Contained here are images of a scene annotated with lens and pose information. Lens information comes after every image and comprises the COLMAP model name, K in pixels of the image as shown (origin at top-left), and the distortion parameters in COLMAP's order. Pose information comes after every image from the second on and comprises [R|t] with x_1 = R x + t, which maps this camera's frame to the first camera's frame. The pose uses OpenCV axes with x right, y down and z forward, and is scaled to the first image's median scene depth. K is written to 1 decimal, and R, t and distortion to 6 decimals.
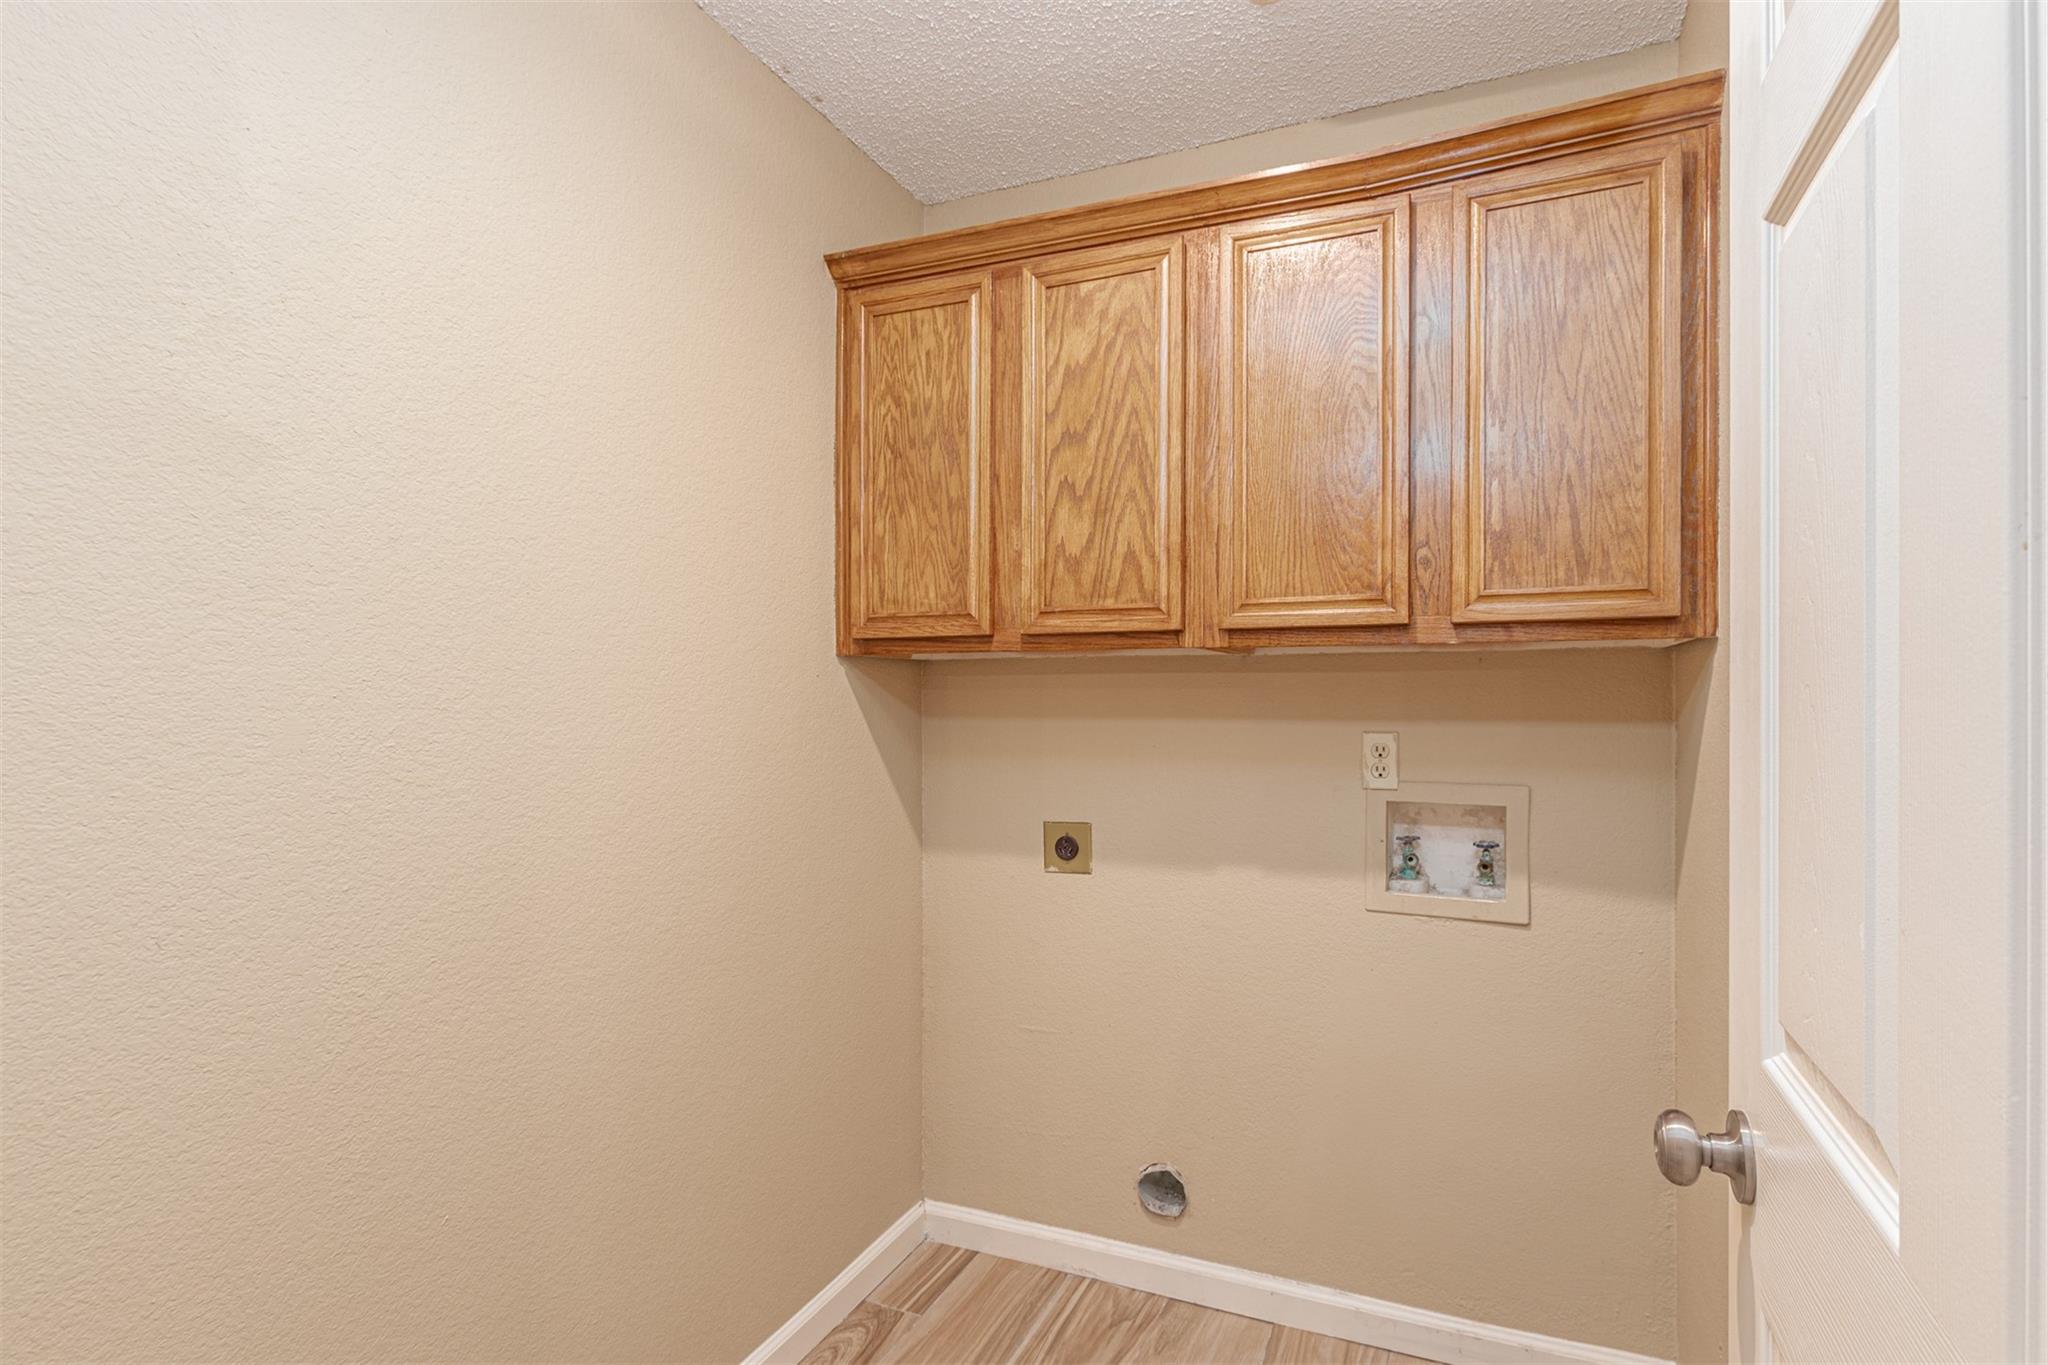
lens RADIAL K [[1087.7, 0, 1024.0], [0, 1087.7, 682.5], [0, 0, 1]] dist [-0.001723, -0.000584]
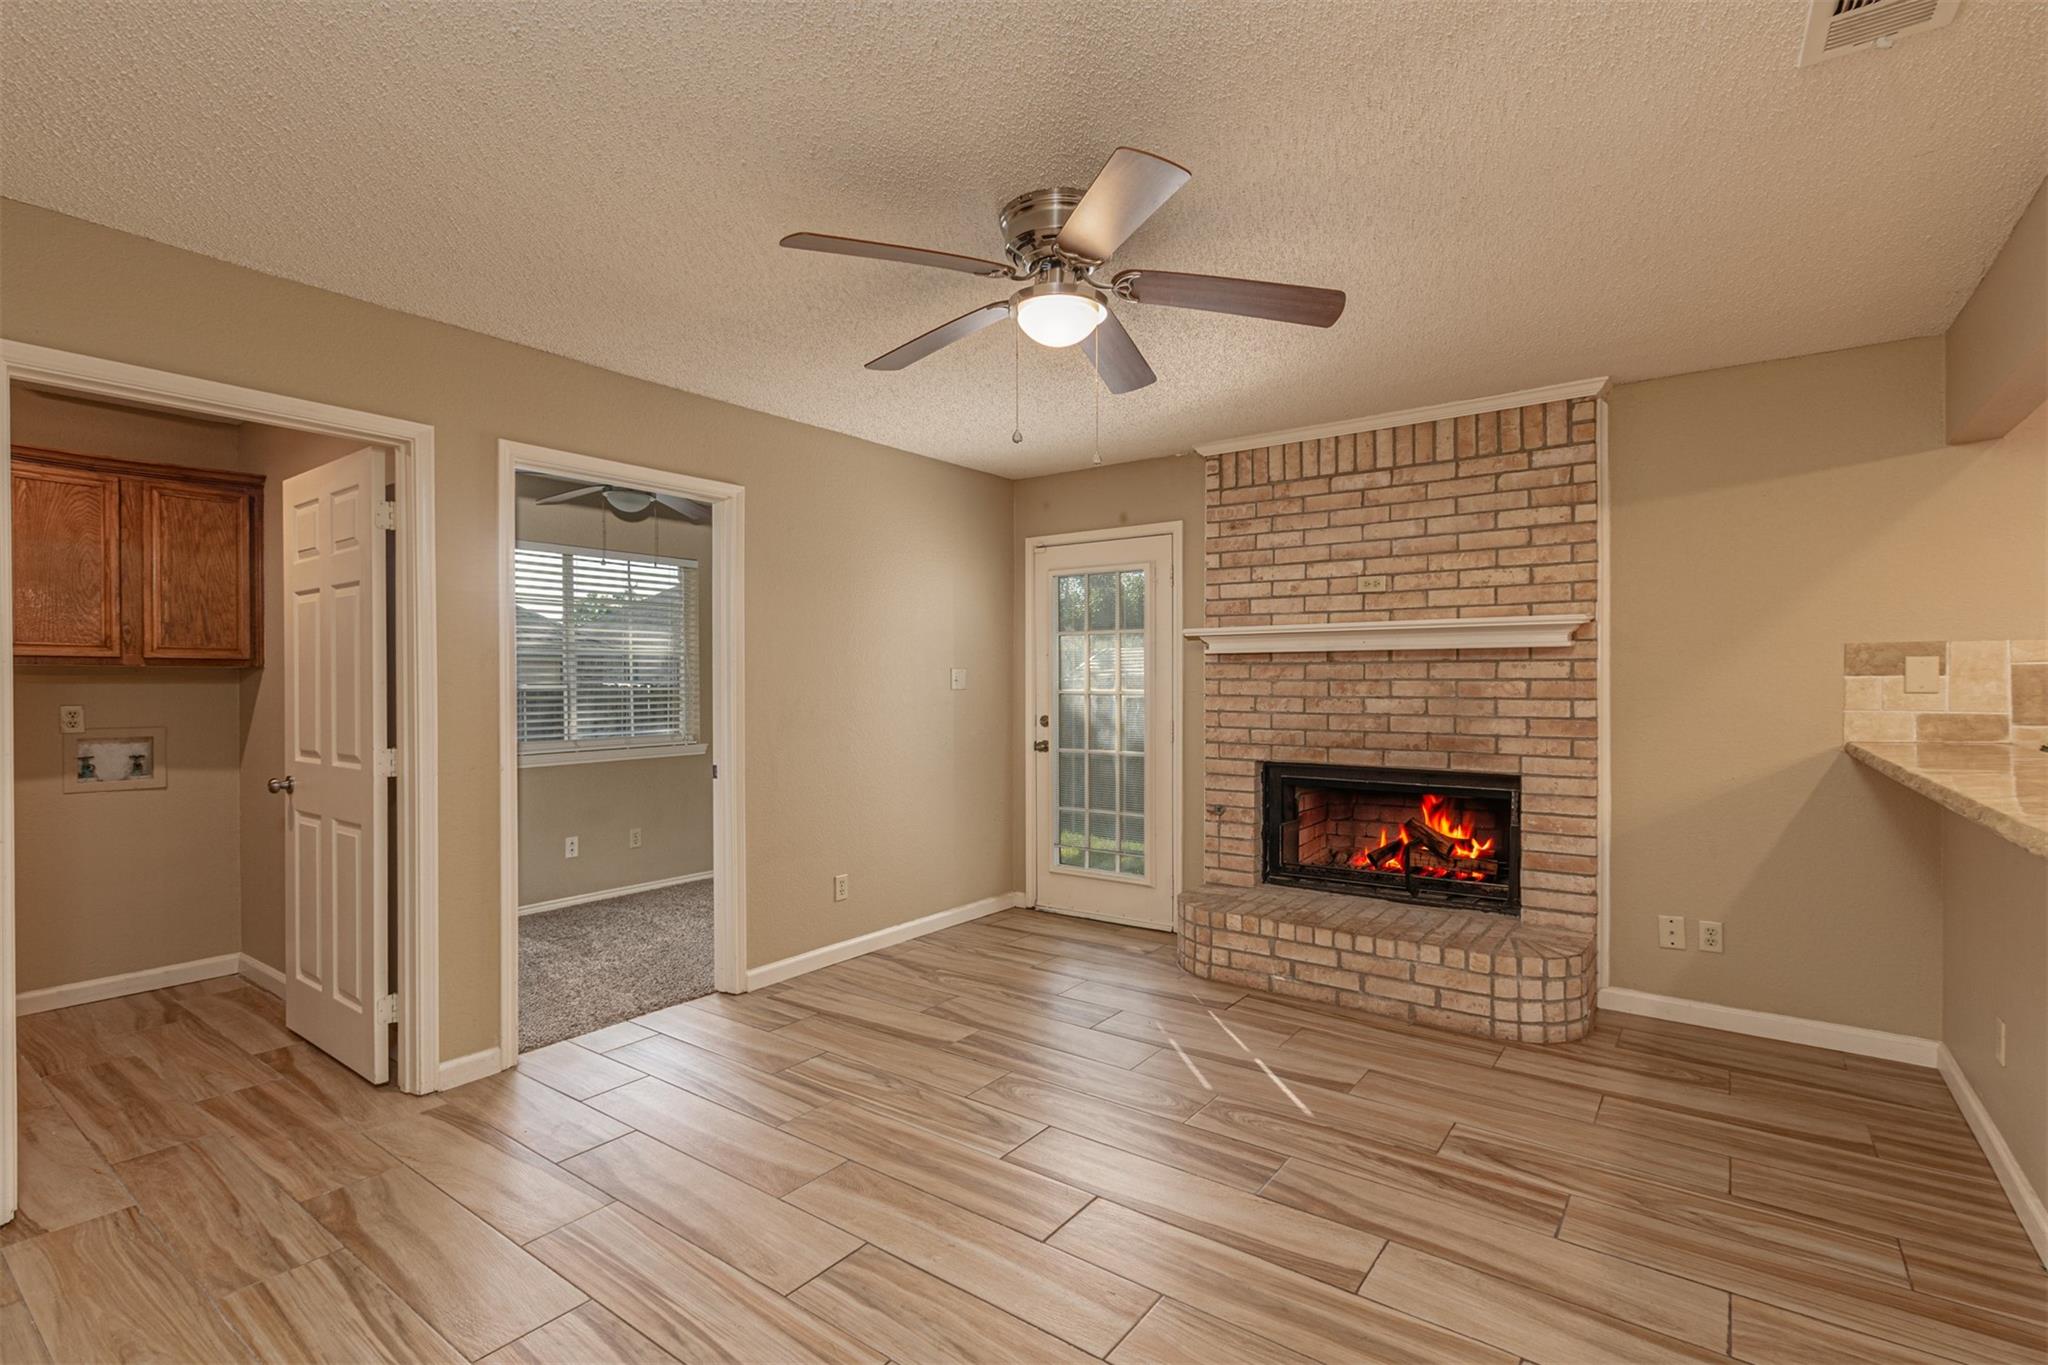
lens RADIAL K [[896.8, 0, 1024.0], [0, 896.8, 682.5], [0, 0, 1]] dist [0.001133, 0.000150]
pose [[0.235235, -0.009801, 0.971889, -1.126002], [-0.005731, 0.999918, 0.011470, -0.034182], [-0.971922, -0.008268, 0.235160, -1.428853]]
